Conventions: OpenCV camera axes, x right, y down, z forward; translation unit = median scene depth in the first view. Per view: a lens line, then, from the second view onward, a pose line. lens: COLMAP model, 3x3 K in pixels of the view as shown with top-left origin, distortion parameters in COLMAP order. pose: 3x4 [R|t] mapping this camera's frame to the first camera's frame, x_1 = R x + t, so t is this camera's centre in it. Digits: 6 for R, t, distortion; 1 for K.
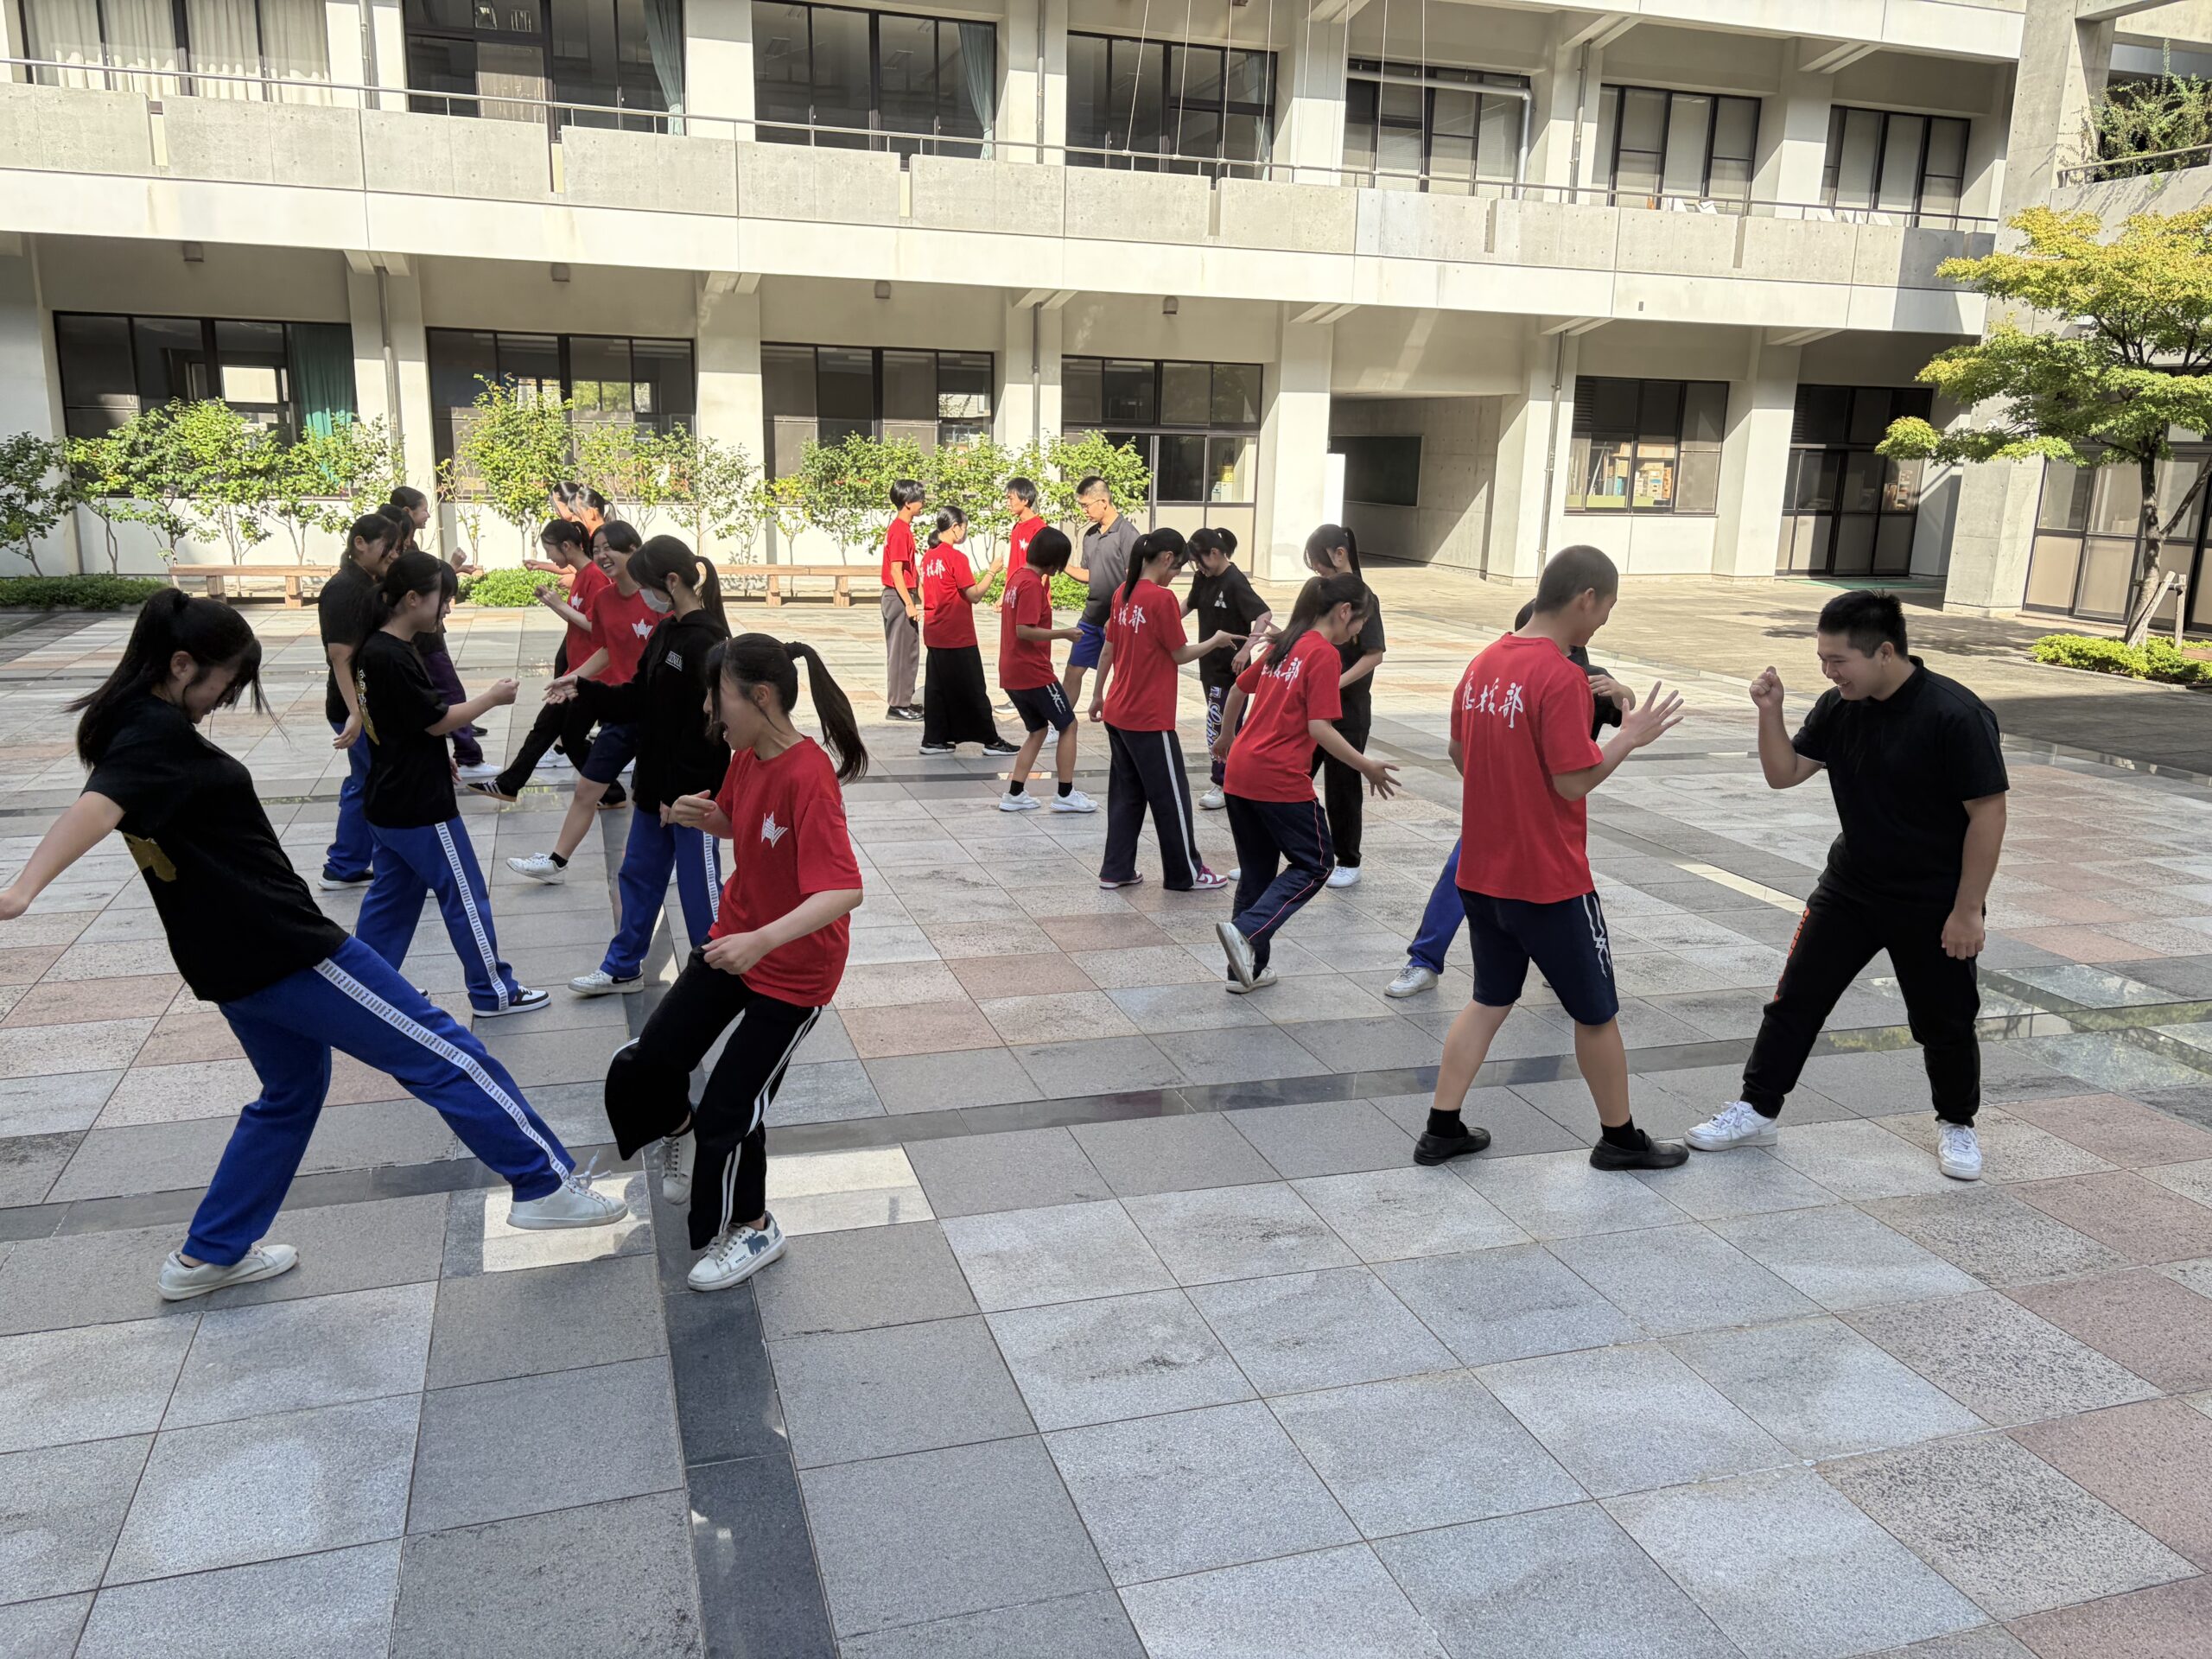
lens RADIAL K [[1684.7, 0, 1109.4], [0, 1684.7, 827.1], [0, 0, 1]] dist [0.035800, -0.034822]
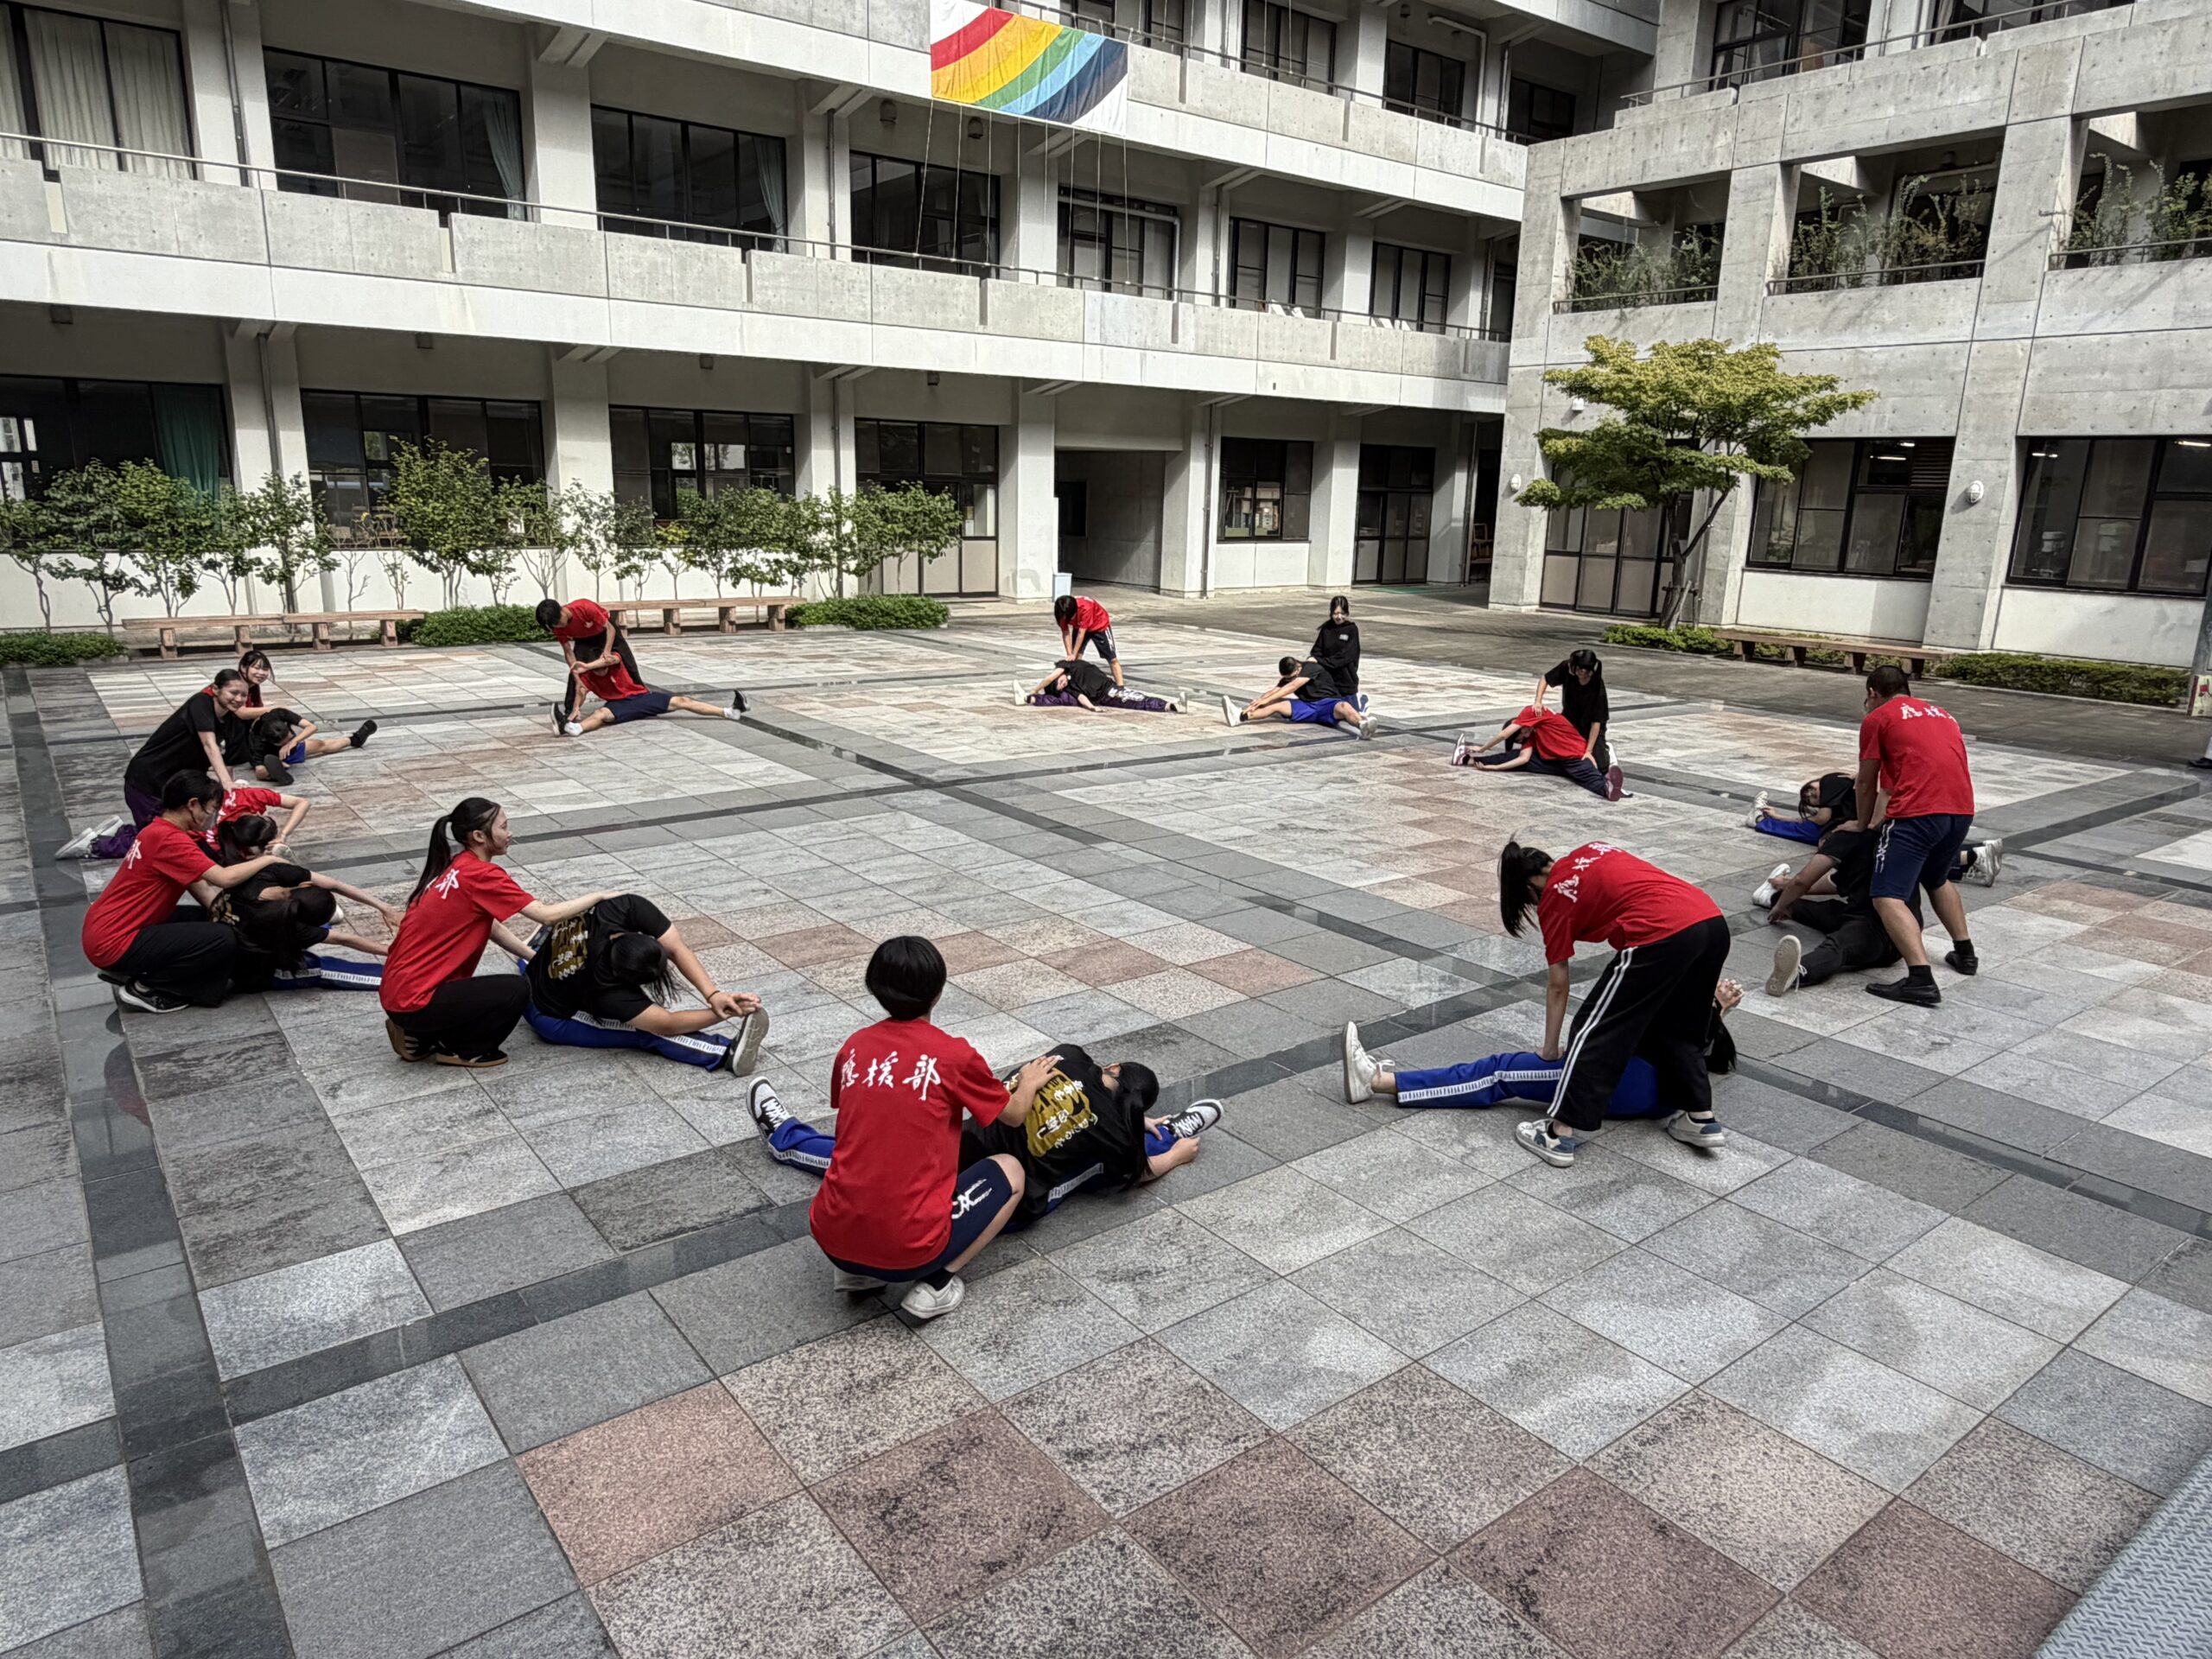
lens RADIAL K [[1437.3, 0, 1098.3], [0, 1437.3, 838.6], [0, 0, 1]] dist [-0.005358, 0.004806]
pose [[0.942319, -0.082951, 0.324274, -0.221828], [0.074735, 0.996489, 0.037732, -0.005793], [-0.326265, -0.011321, 0.945210, -0.030291]]
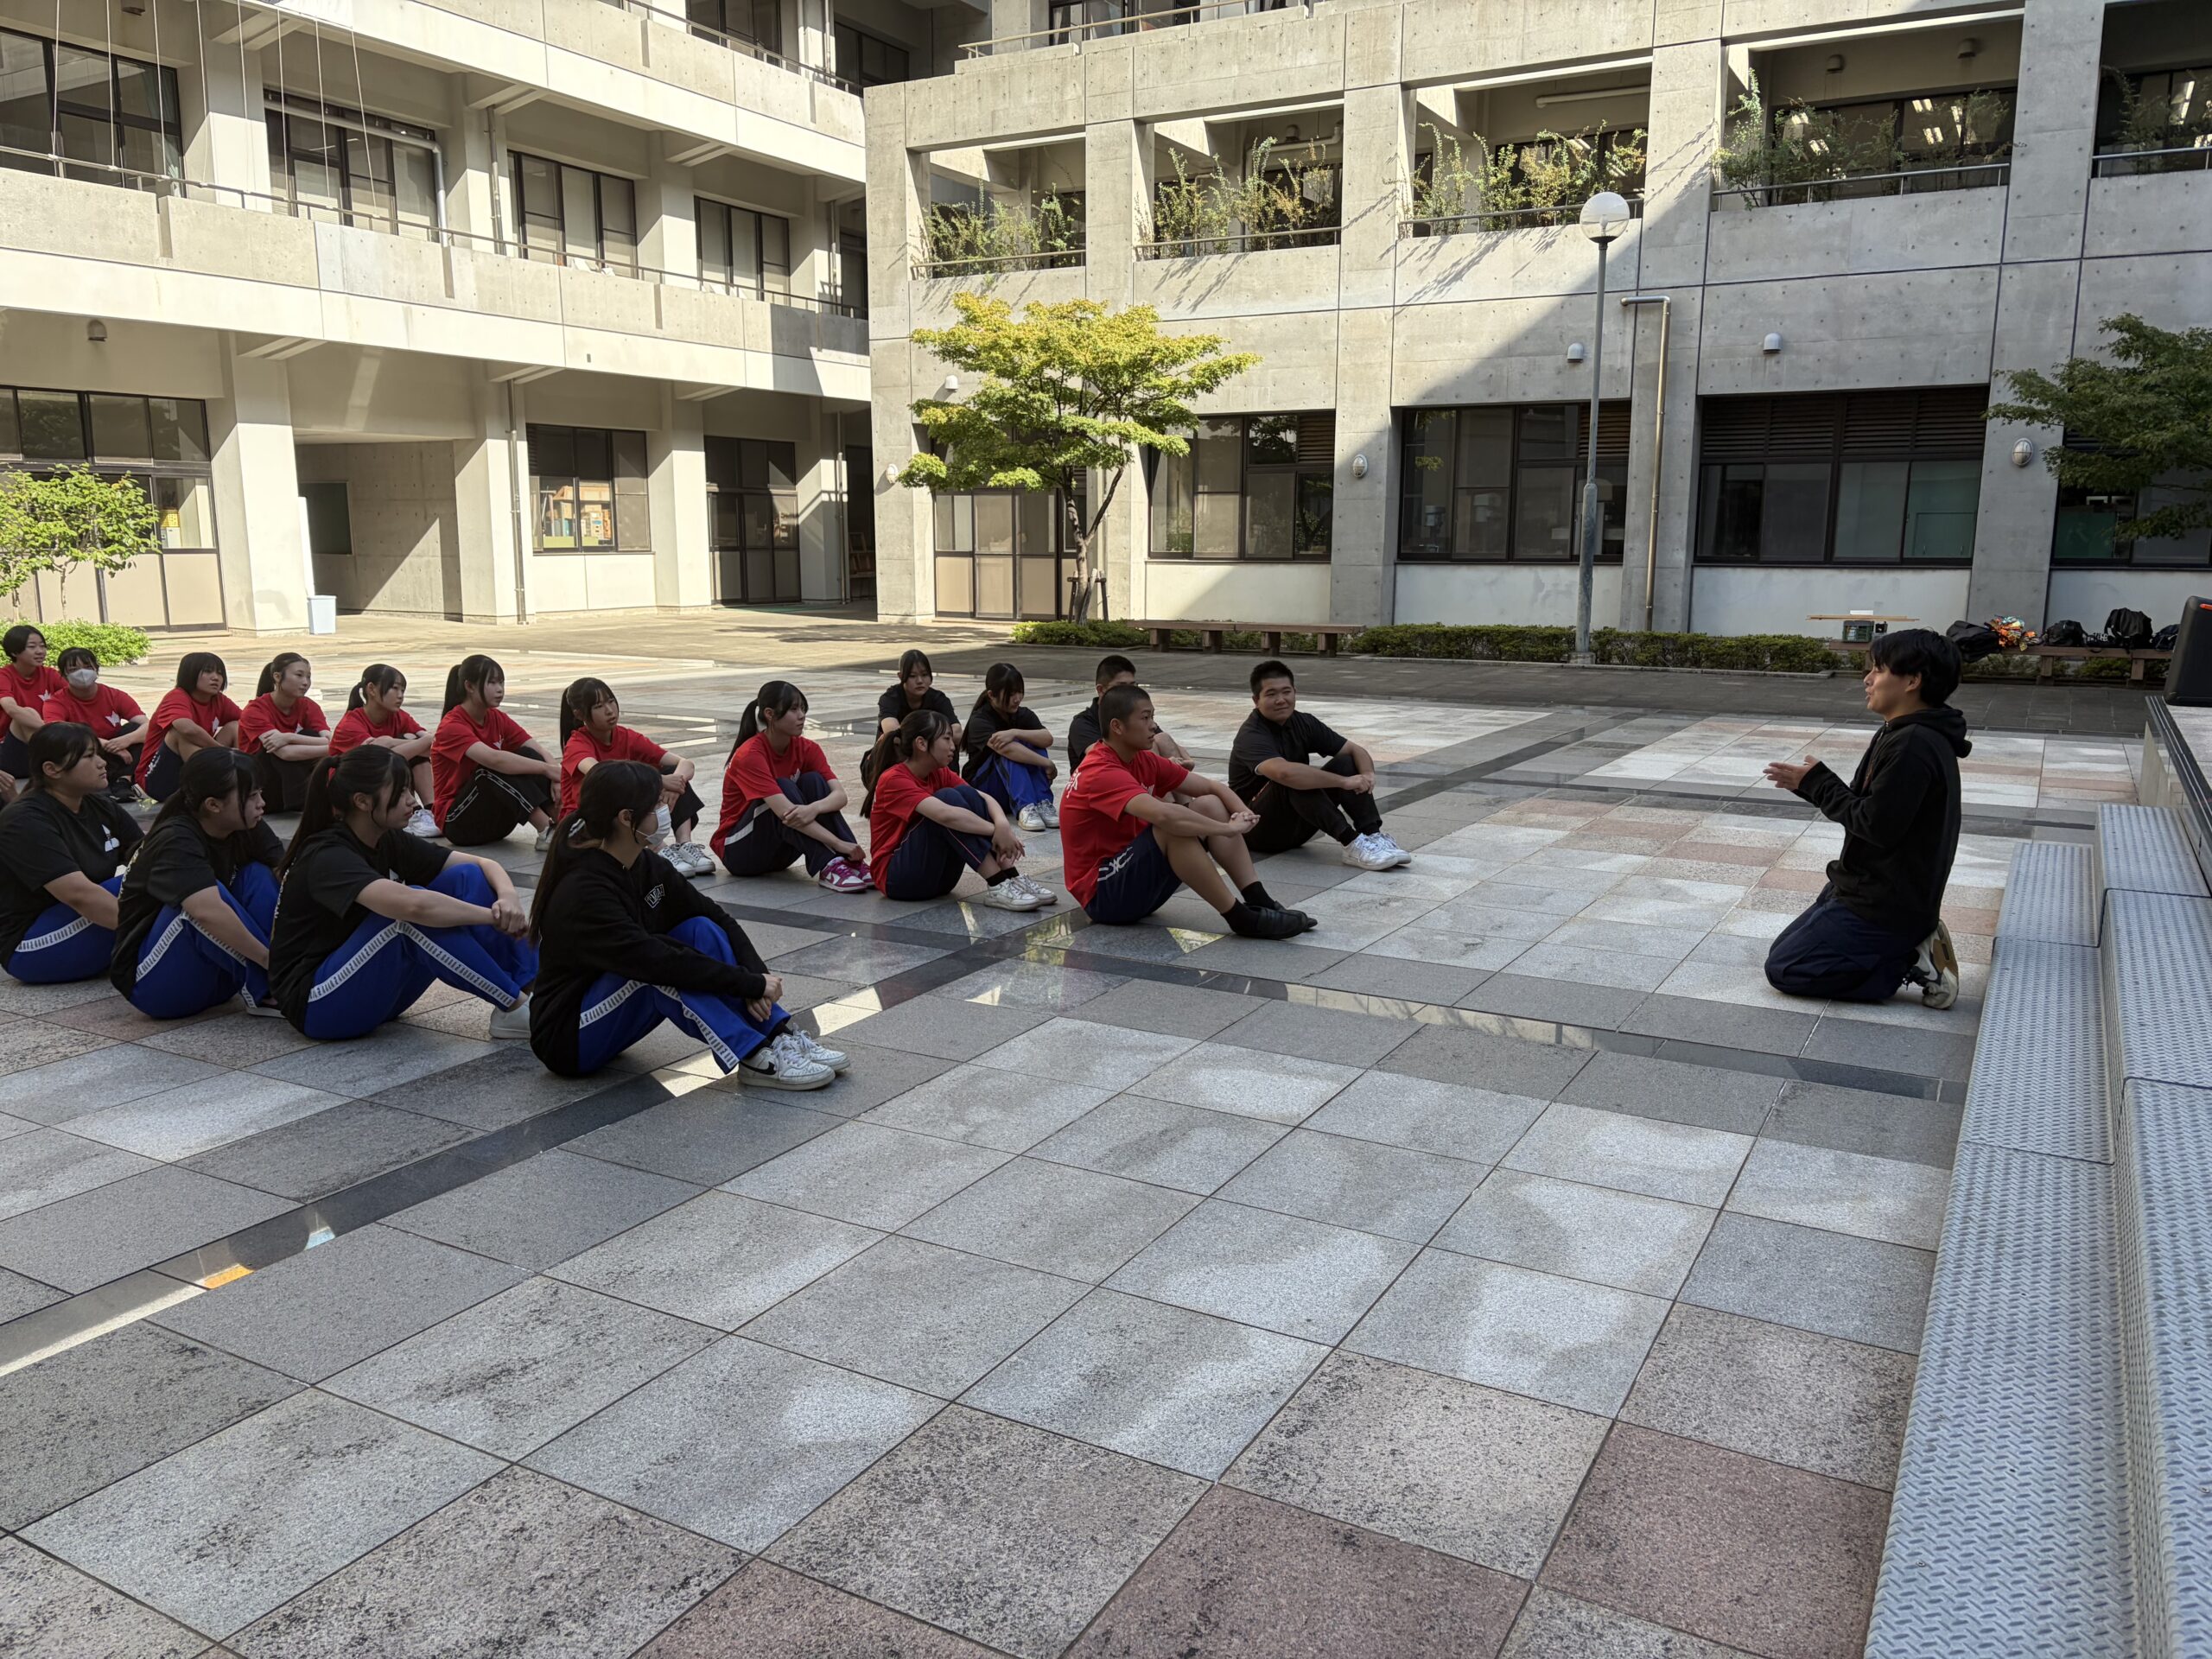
lens RADIAL K [[1684.7, 0, 1109.4], [0, 1684.7, 827.1], [0, 0, 1]] dist [0.035800, -0.034822]
pose [[0.733614, -0.139034, 0.665192, -0.208516], [0.167367, 0.985662, 0.021434, 0.019919], [-0.658634, 0.095607, 0.746365, 0.006749]]
